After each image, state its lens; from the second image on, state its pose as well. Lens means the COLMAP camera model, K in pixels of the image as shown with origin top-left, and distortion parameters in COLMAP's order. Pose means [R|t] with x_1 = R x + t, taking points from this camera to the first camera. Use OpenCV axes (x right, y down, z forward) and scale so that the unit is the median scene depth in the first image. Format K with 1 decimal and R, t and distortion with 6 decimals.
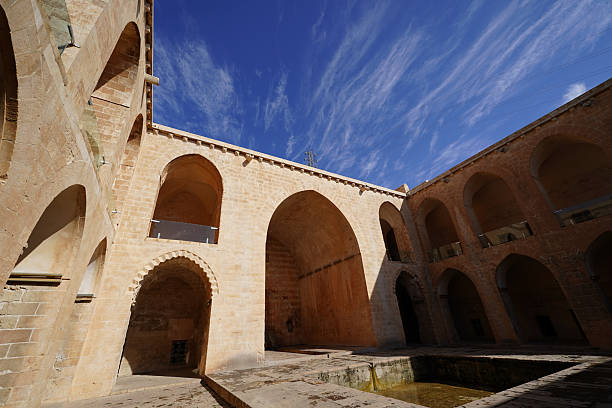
lens RADIAL K [[244.4, 0, 303.2], [0, 244.4, 207.6], [0, 0, 1]] dist [-0.001426, 0.000415]
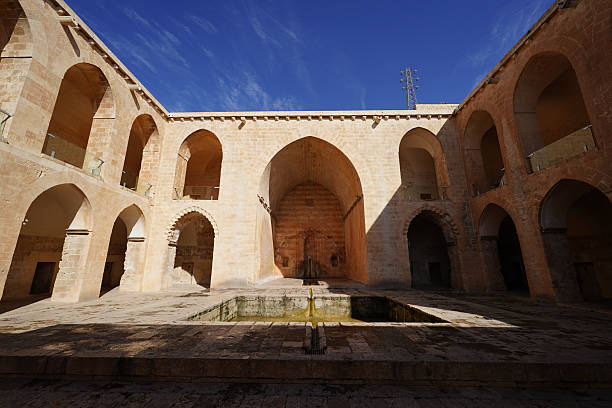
lens RADIAL K [[244.4, 0, 304.3], [0, 244.4, 206.2], [0, 0, 1]] dist [-0.001426, 0.000415]
pose [[0.864023, -0.055670, -0.500365, 0.564168], [0.172609, 0.966386, 0.190539, 0.011688], [0.472938, -0.250998, 0.844588, 0.091208]]
